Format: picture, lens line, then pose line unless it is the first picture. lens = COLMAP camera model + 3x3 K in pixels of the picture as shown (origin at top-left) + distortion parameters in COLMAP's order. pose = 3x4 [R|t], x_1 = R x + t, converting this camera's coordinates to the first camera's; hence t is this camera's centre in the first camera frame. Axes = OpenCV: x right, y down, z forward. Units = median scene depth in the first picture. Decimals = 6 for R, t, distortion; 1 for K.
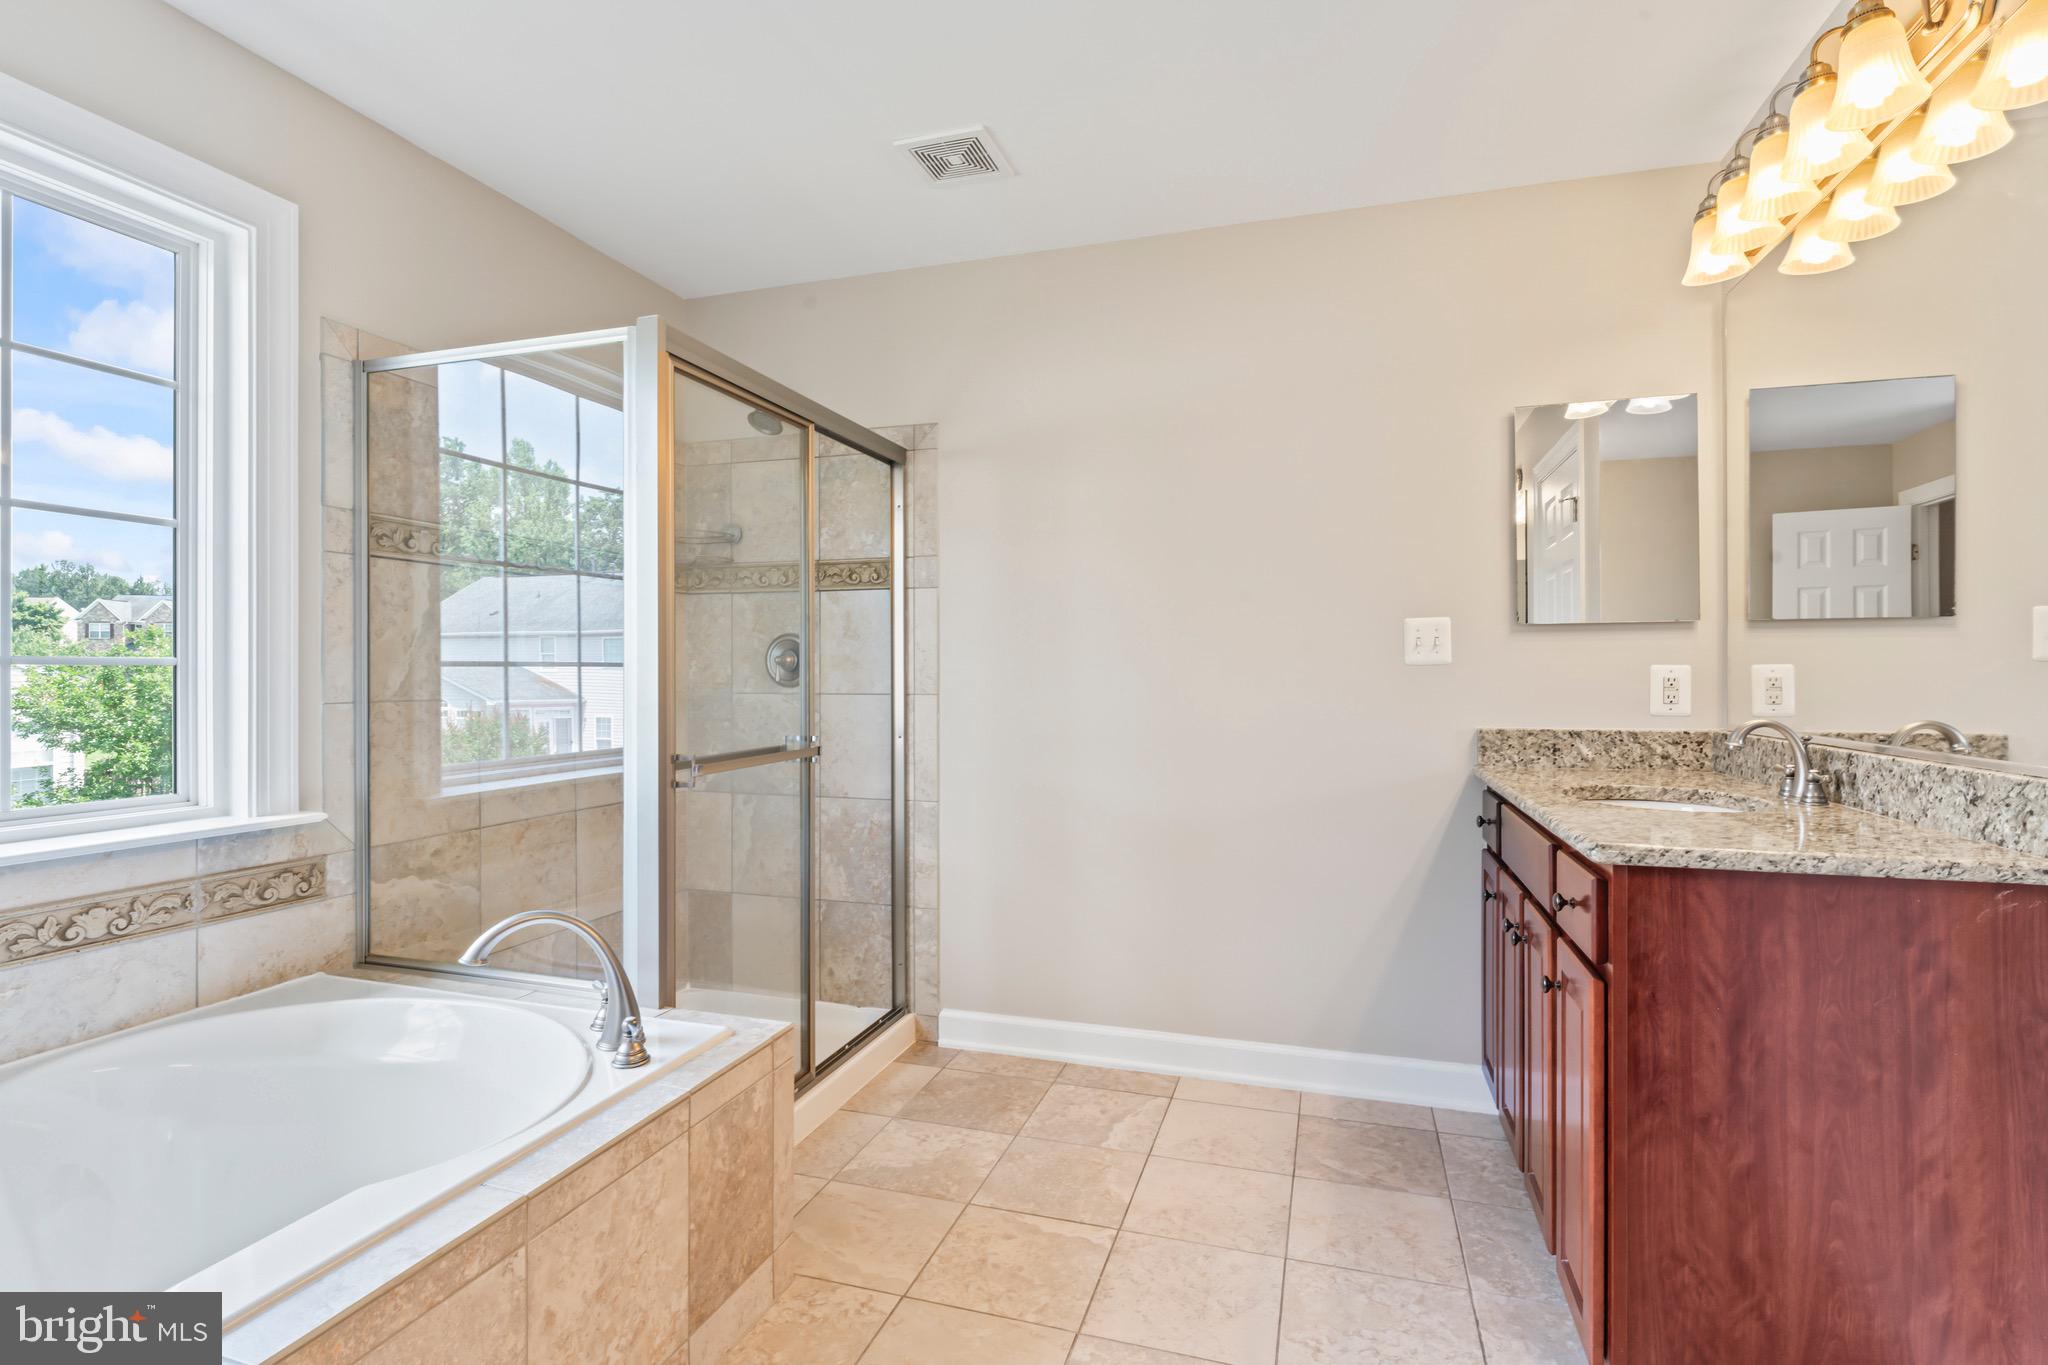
lens RADIAL K [[990.9, 0, 1022.6], [0, 990.9, 673.1], [0, 0, 1]] dist [-0.001001, -0.000167]
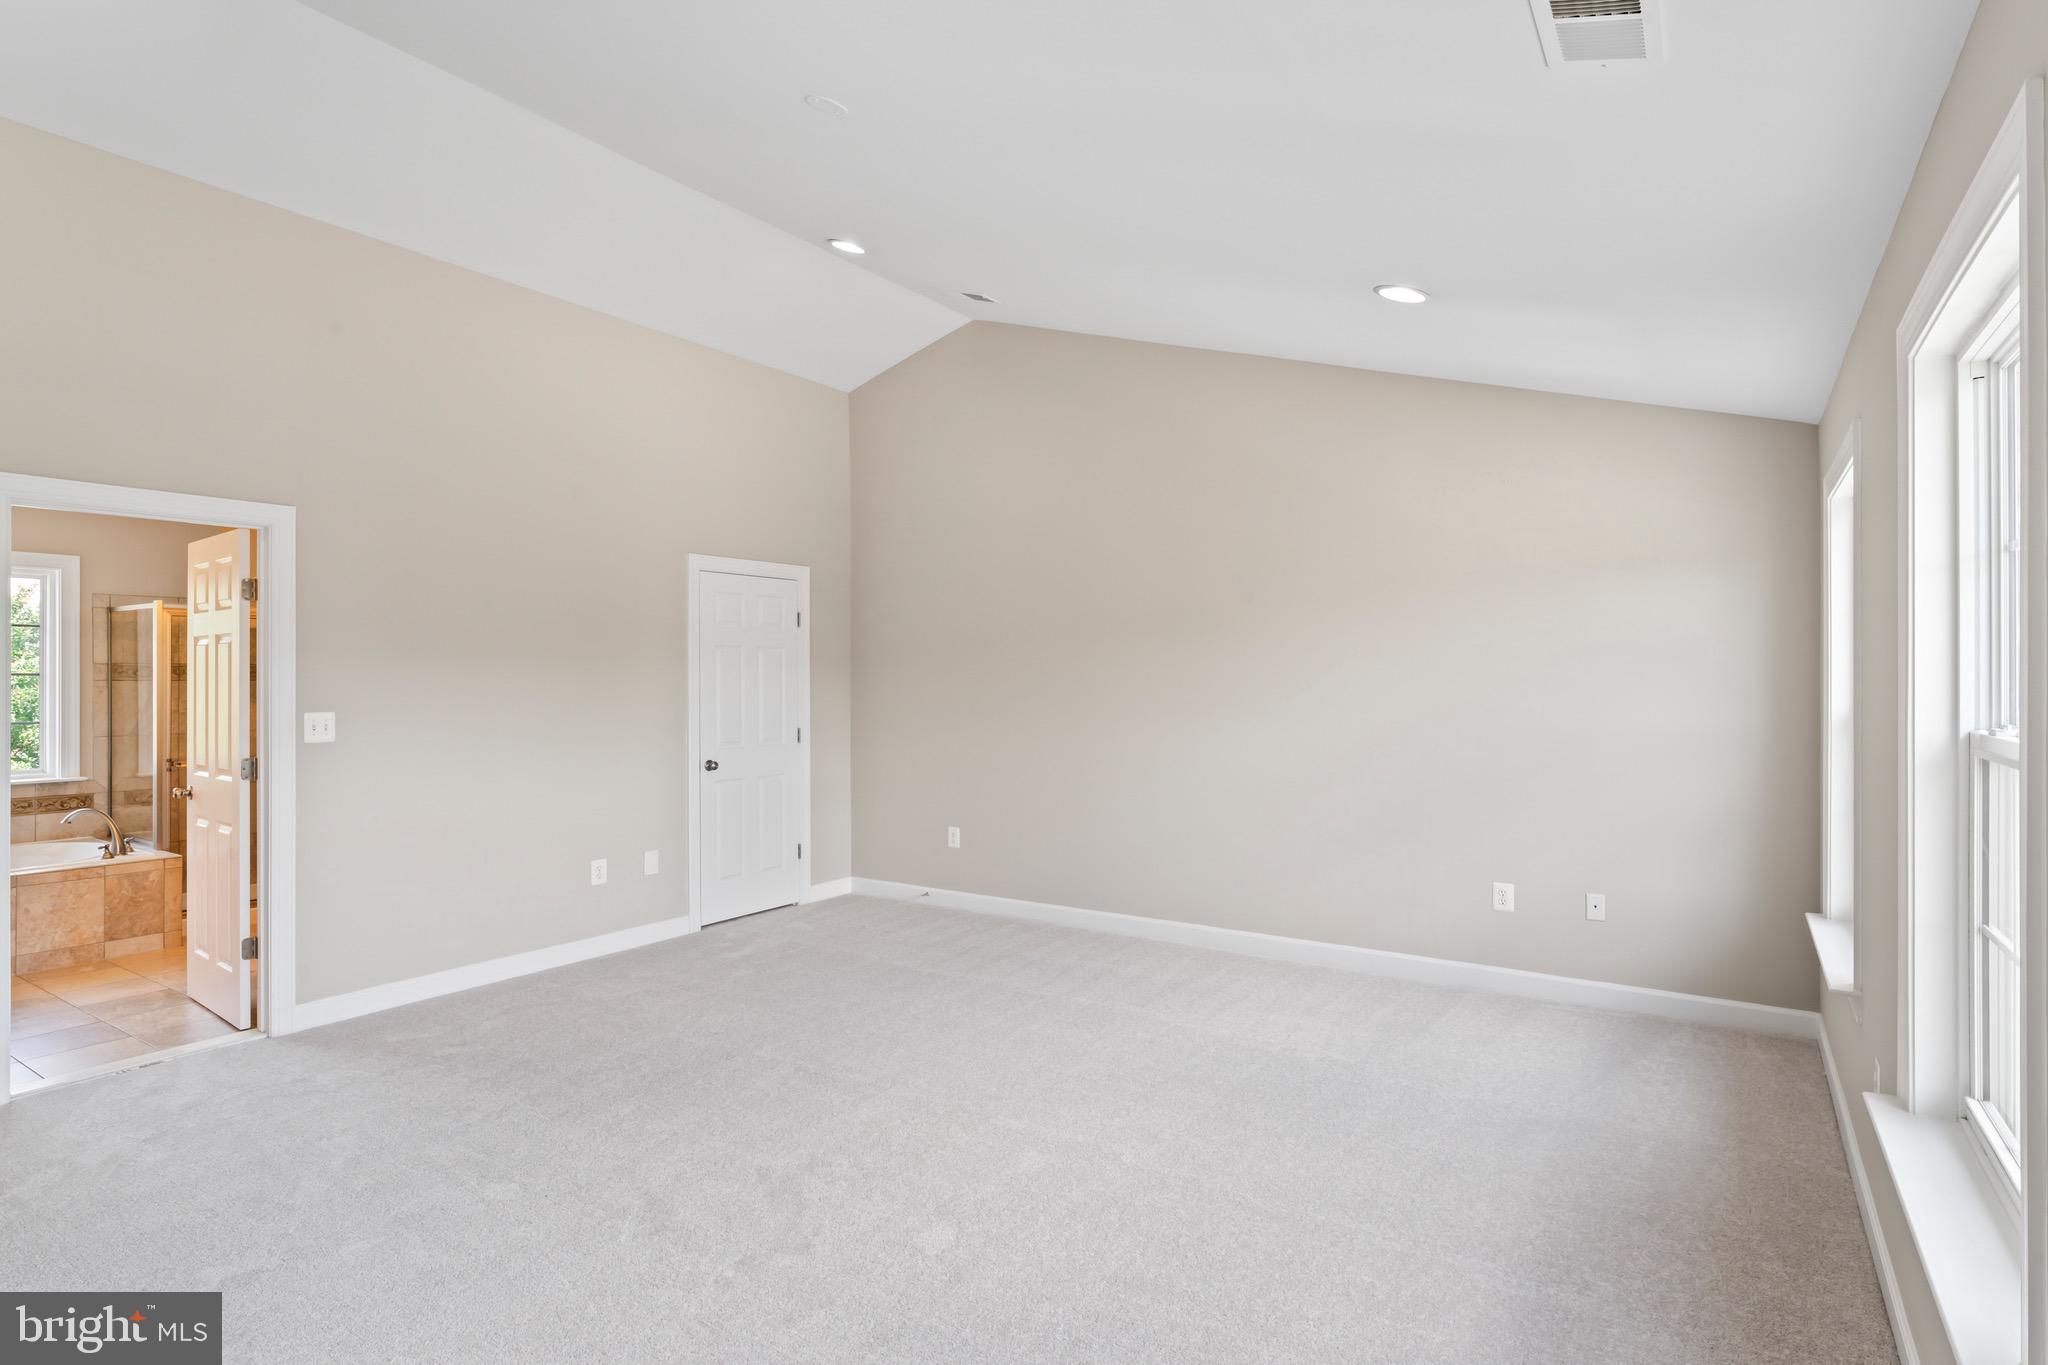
lens RADIAL K [[1038.5, 0, 1024.0], [0, 1038.5, 682.5], [0, 0, 1]] dist [-0.002784, -0.001314]
pose [[0.962113, 0.000057, -0.272650, 2.777829], [0.000352, 0.999999, 0.001450, -0.134480], [0.272649, -0.001491, 0.962112, -1.132560]]
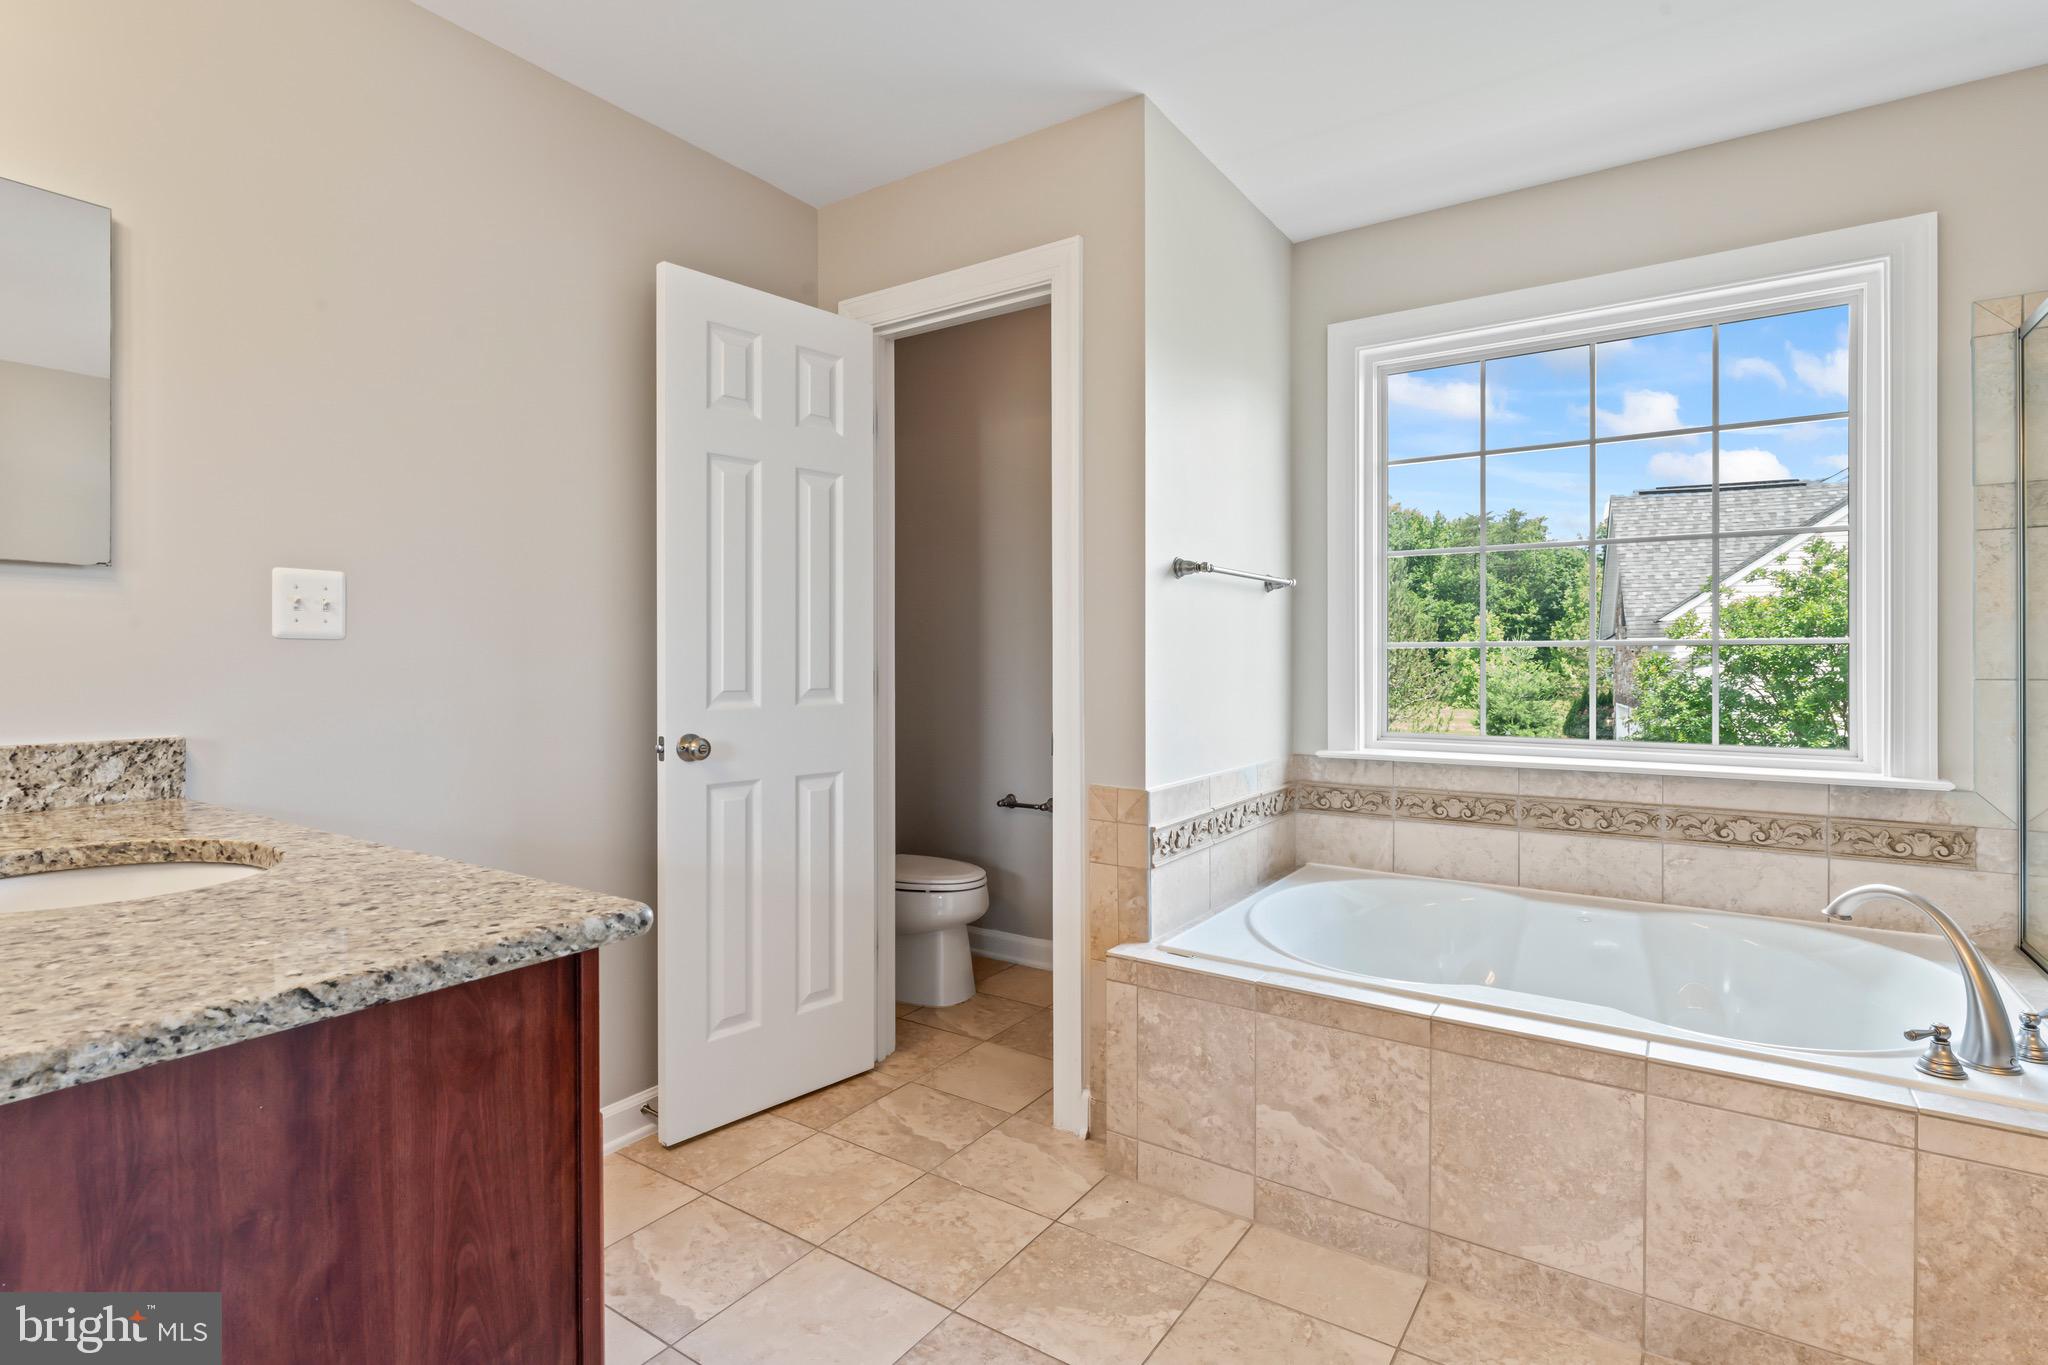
lens RADIAL K [[1004.0, 0, 1020.2], [0, 1004.0, 660.7], [0, 0, 1]] dist [0.002749, 0.000678]
pose [[-0.285705, 0.004191, -0.958309, 0.638969], [0.004217, 0.999986, 0.003116, 0.004570], [0.958308, -0.003151, -0.285718, 0.390538]]
